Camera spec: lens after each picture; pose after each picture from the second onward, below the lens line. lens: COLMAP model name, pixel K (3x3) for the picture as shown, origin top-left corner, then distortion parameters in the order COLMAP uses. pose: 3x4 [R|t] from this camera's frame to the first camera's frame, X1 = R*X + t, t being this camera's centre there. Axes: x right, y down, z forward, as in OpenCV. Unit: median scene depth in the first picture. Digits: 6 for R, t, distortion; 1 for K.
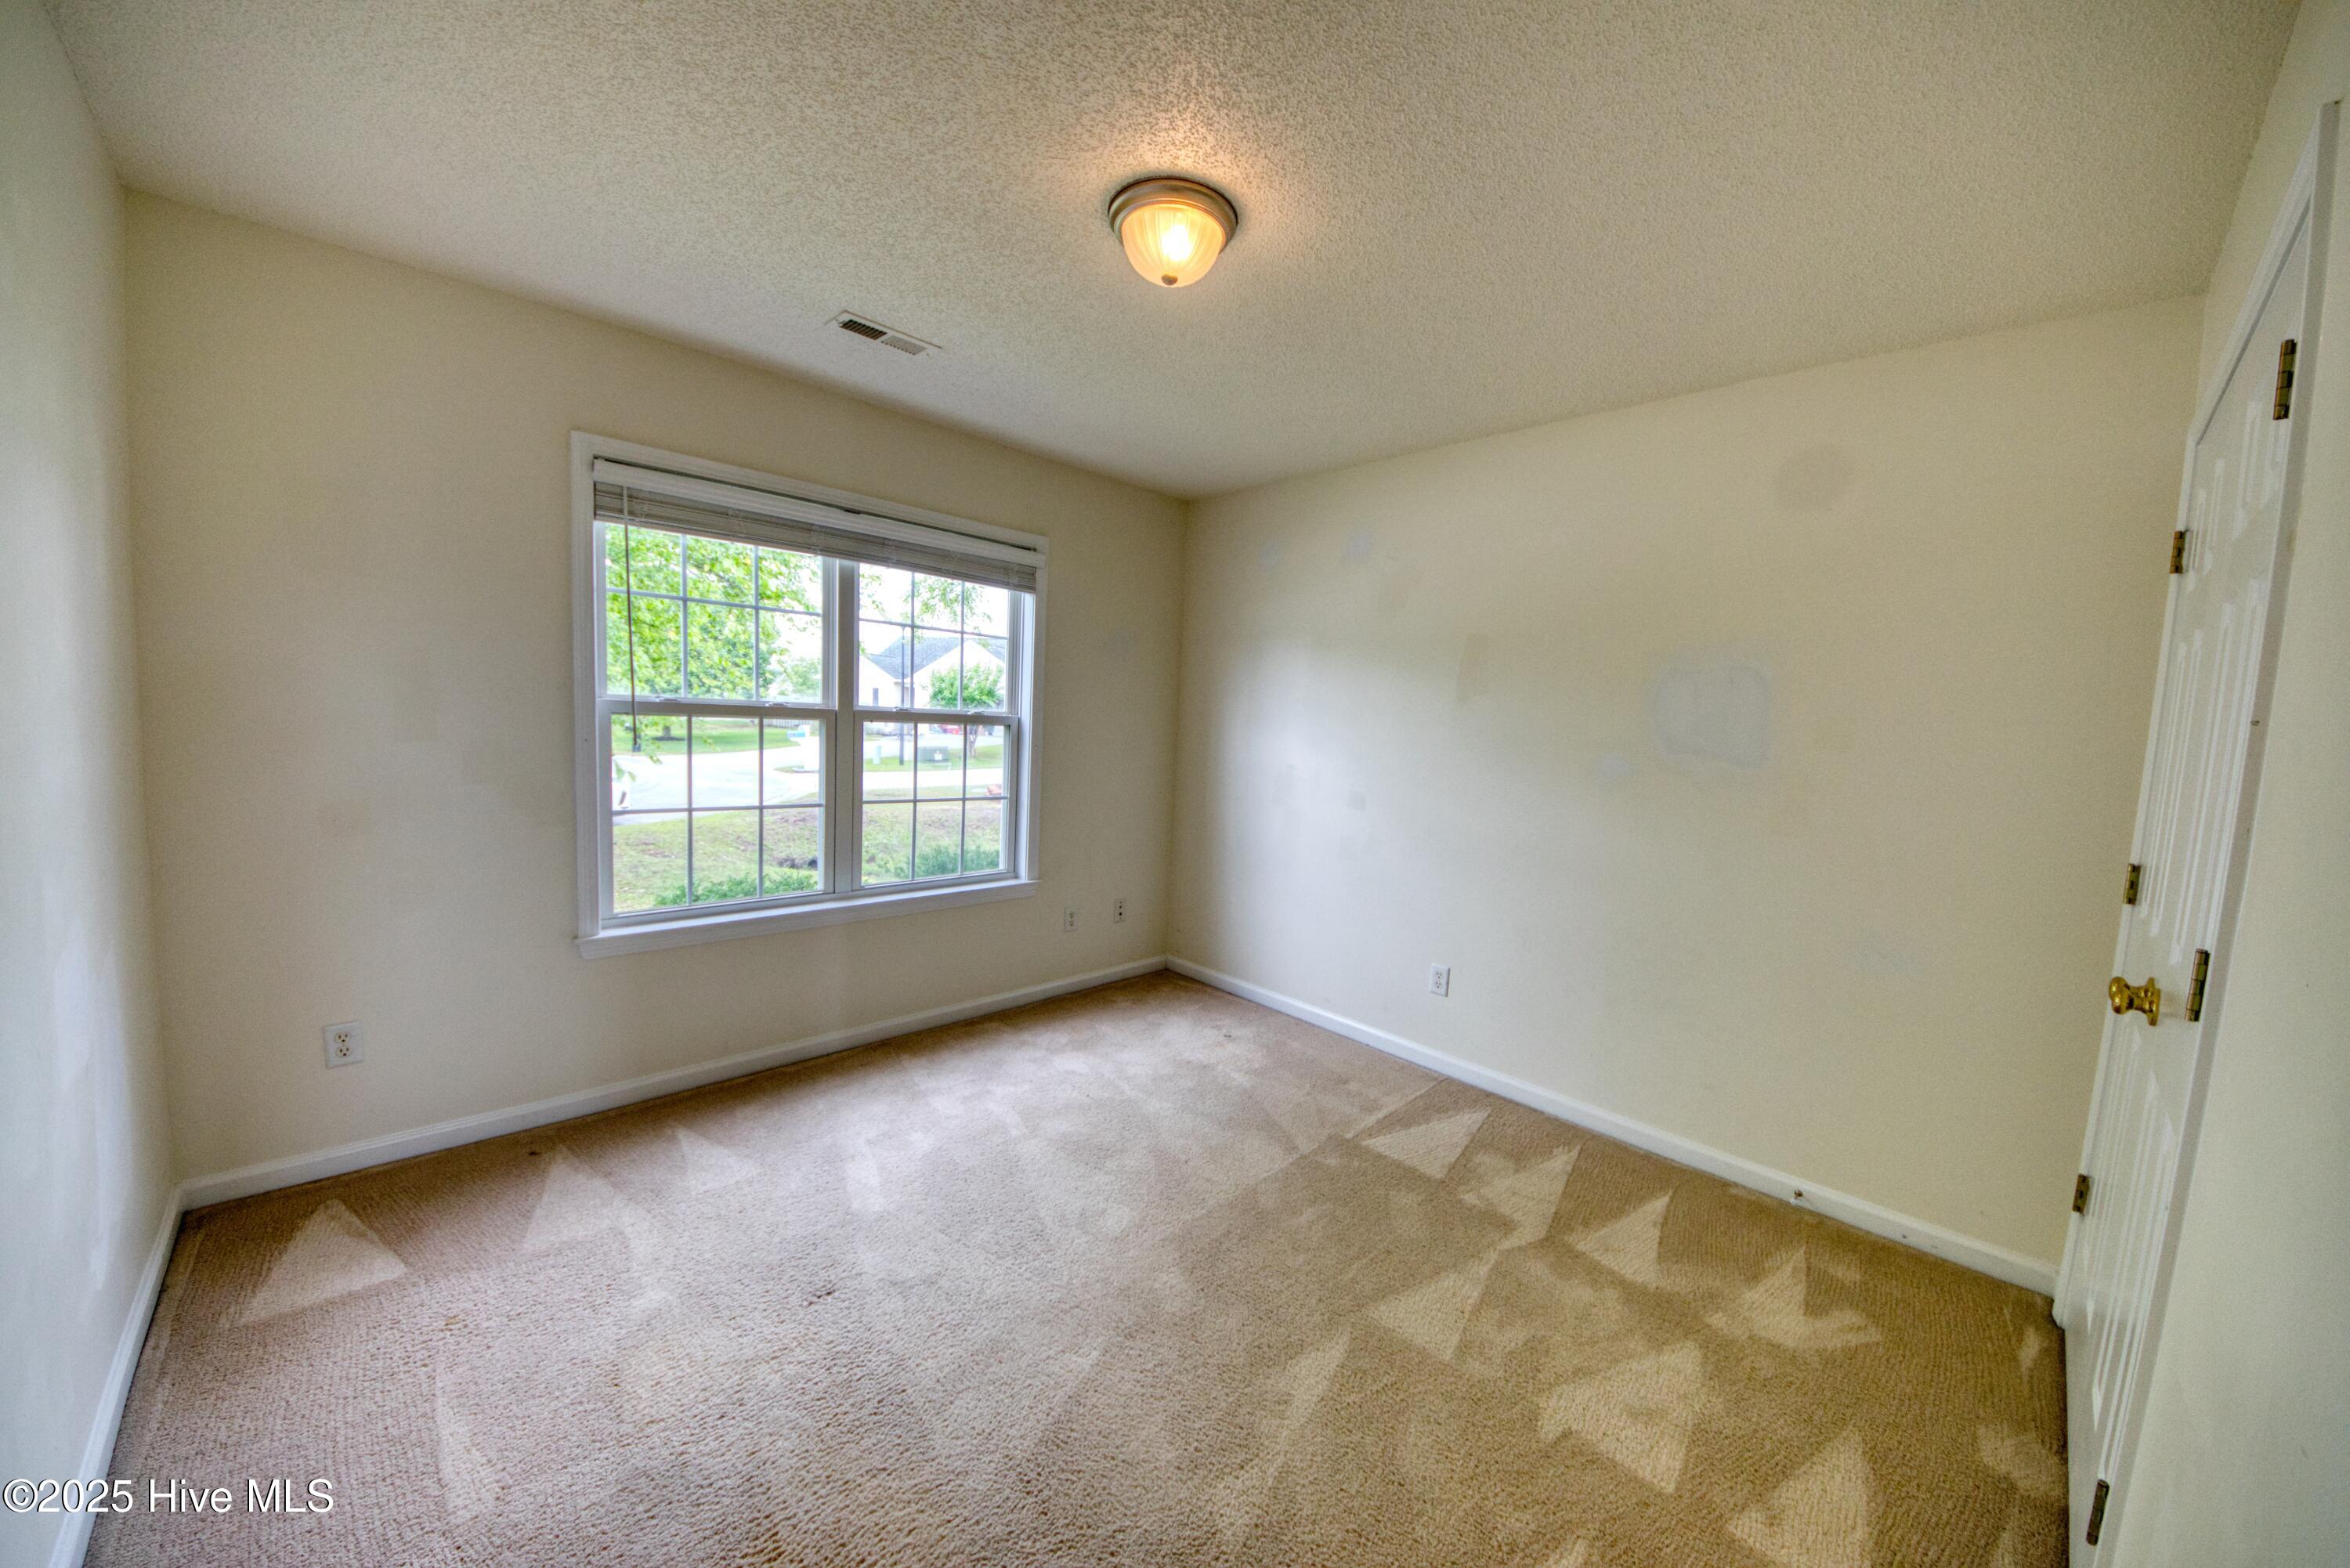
lens RADIAL K [[834.2, 0, 1181.2], [0, 834.2, 790.4], [0, 0, 1]] dist [0.041122, -0.030365]
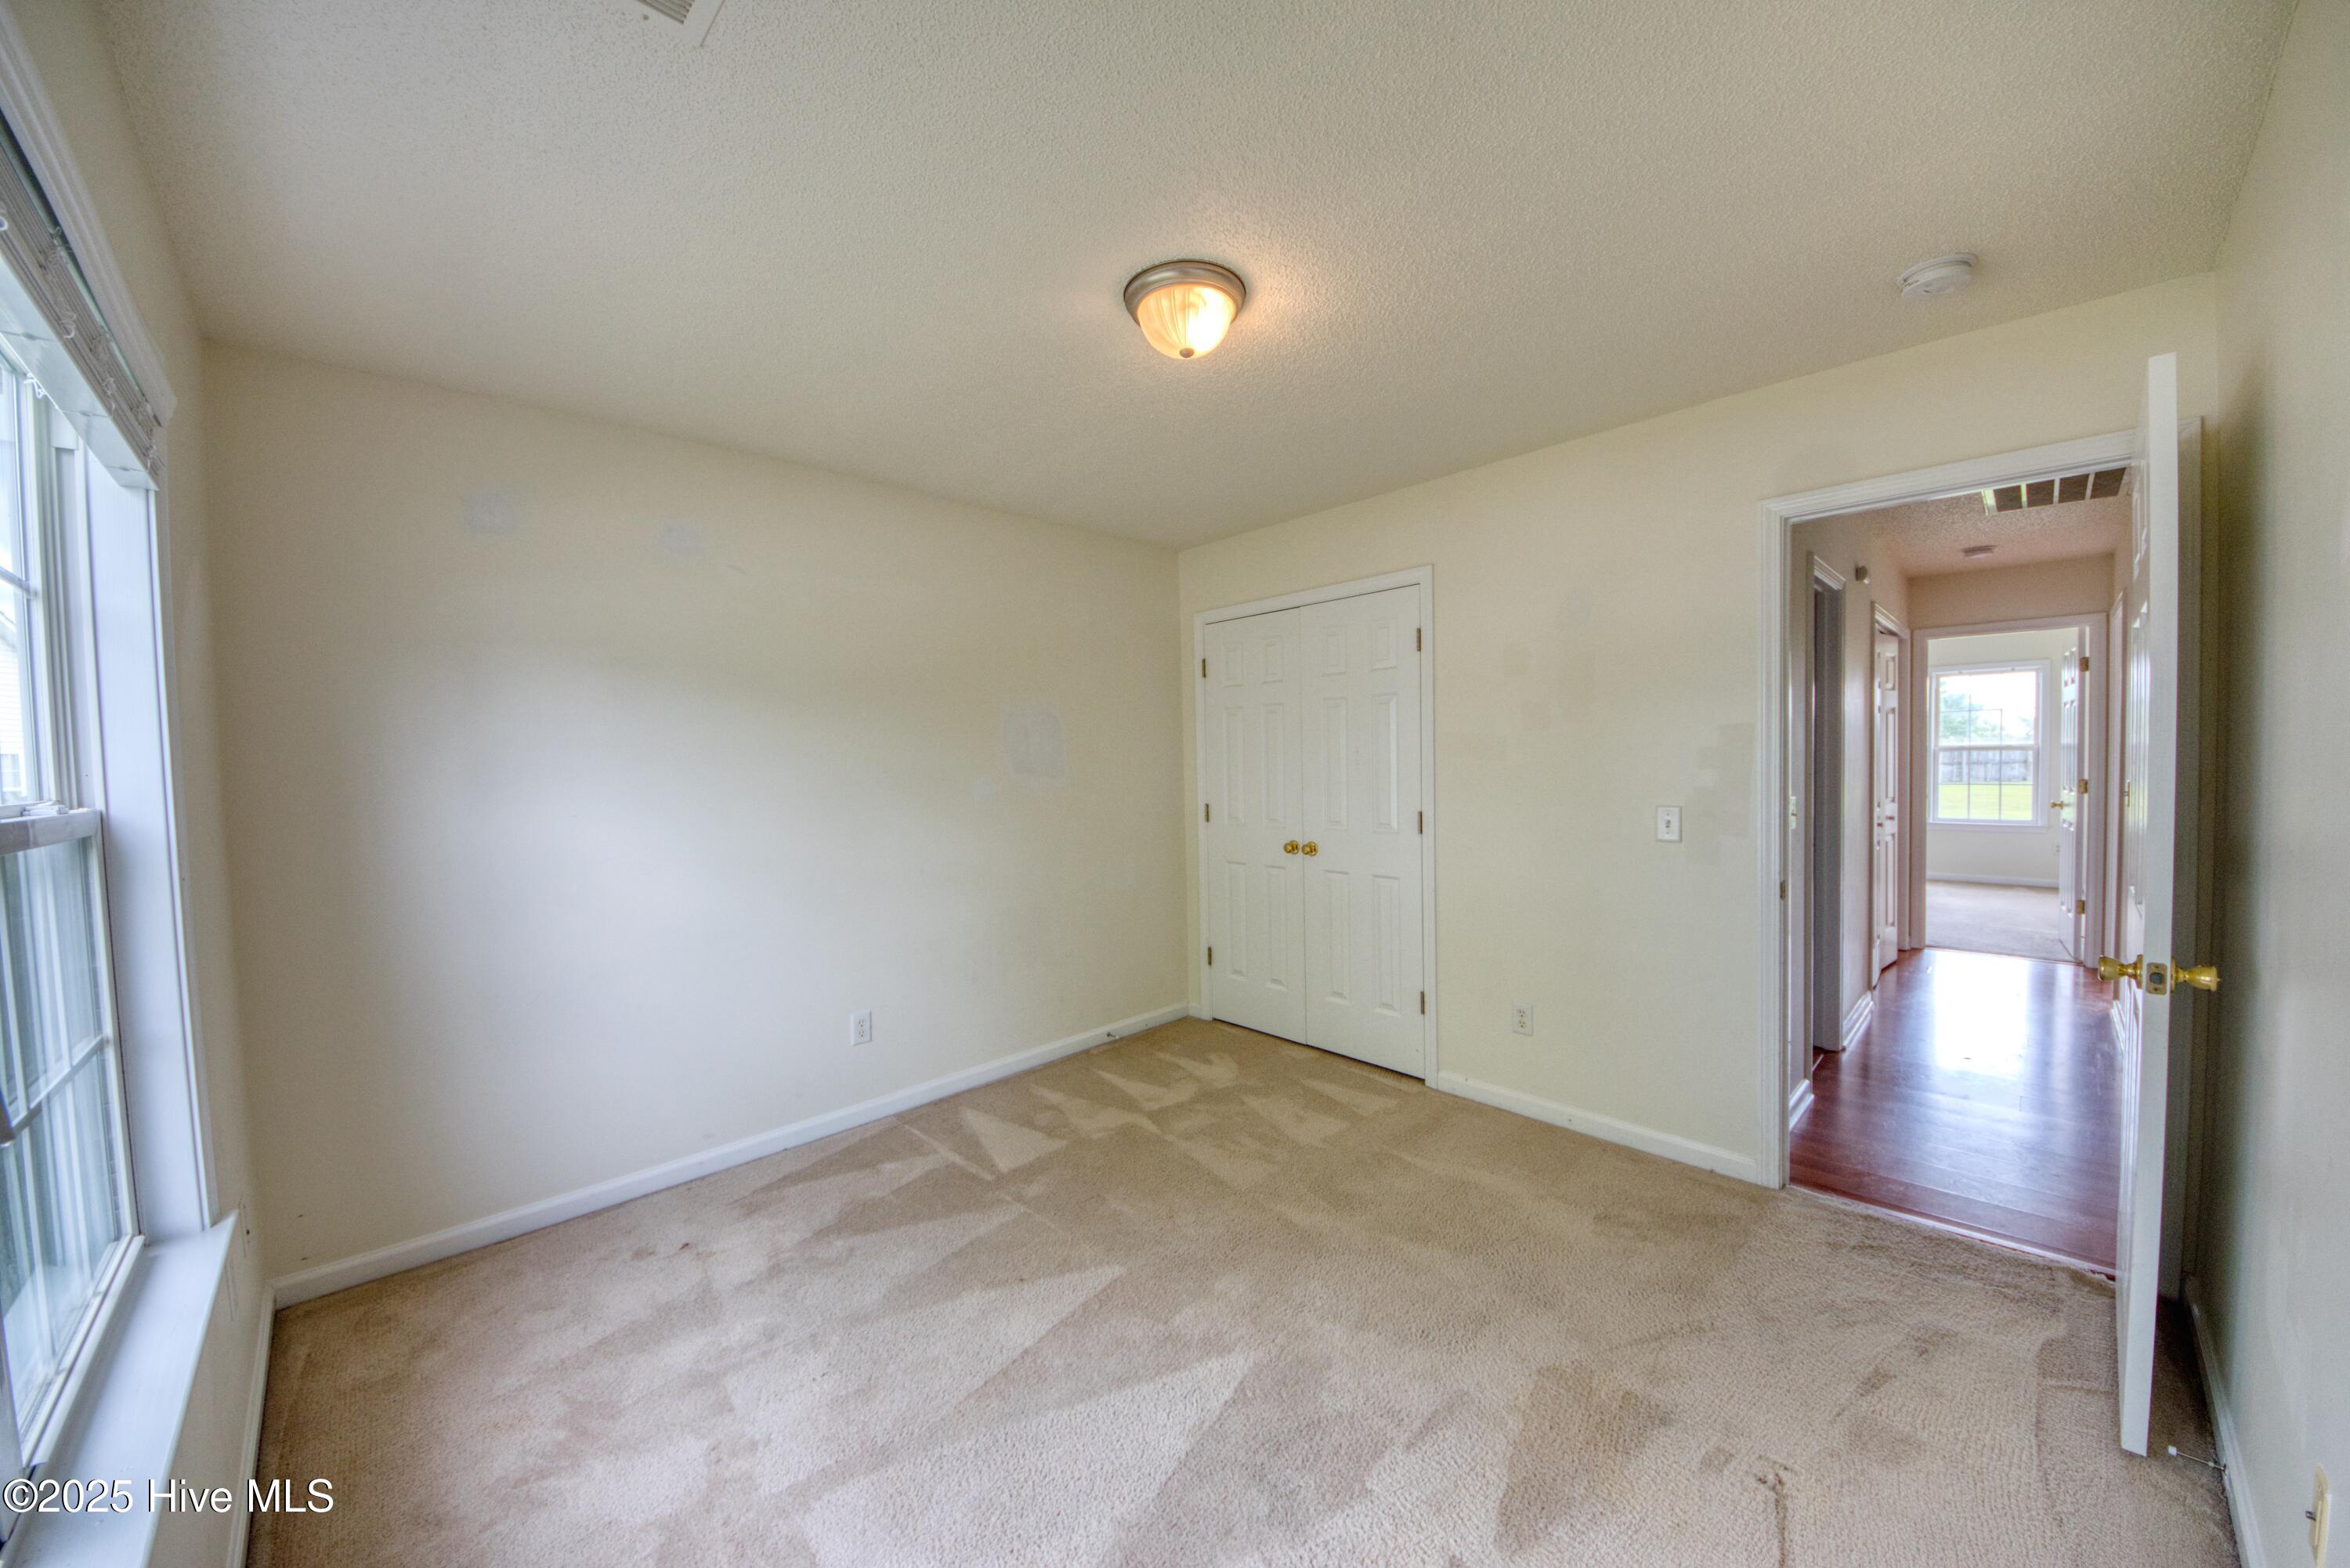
lens RADIAL K [[834.2, 0, 1181.2], [0, 834.2, 790.4], [0, 0, 1]] dist [0.041122, -0.030365]
pose [[-0.012117, -0.086350, 0.996191, -0.873121], [0.110965, 0.989995, 0.087163, -0.120363], [-0.993750, 0.111599, -0.002414, 0.837073]]
